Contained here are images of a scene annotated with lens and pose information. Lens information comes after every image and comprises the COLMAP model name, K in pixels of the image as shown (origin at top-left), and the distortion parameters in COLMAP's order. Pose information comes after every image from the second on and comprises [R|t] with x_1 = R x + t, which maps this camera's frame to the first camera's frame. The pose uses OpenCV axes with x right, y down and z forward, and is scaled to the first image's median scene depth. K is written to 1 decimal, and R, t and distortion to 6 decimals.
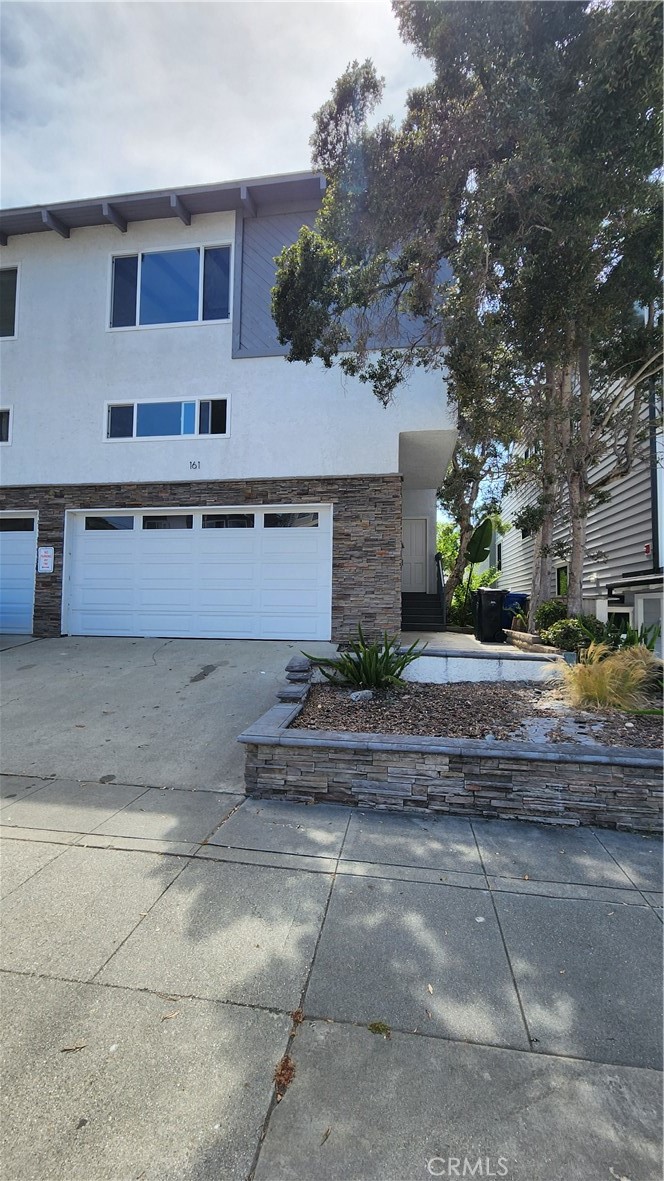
lens RADIAL K [[475.3, 0, 330.2], [0, 475.3, 584.1], [0, 0, 1]] dist [-0.002294, 0.000170]
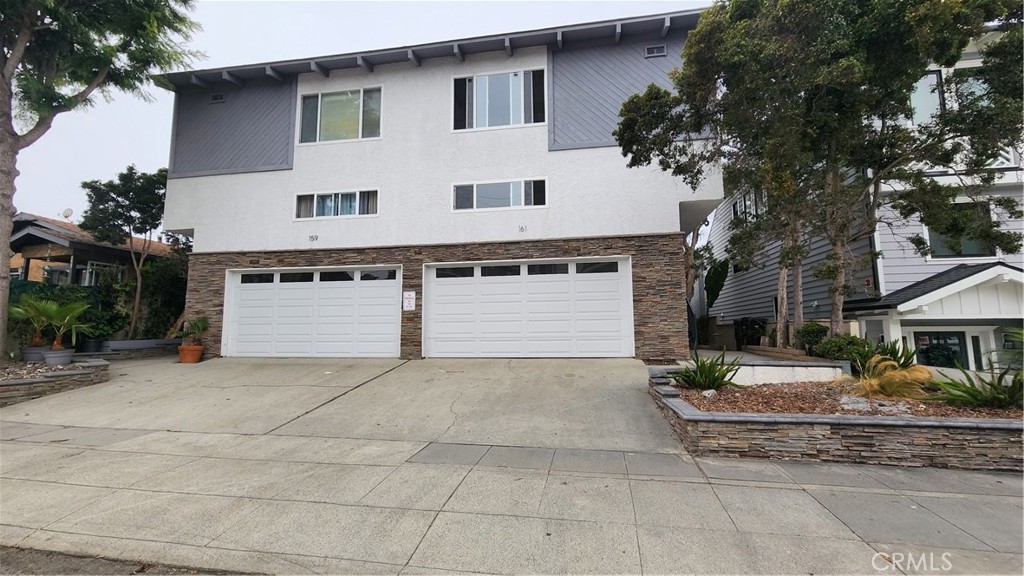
lens RADIAL K [[412.1, 0, 512.0], [0, 412.1, 288.0], [0, 0, 1]] dist [-0.002294, 0.000170]
pose [[0.999629, -0.022696, -0.015069, -0.308214], [0.021784, 0.998070, -0.058155, -0.014446], [0.016360, 0.057805, 0.998194, -0.163300]]
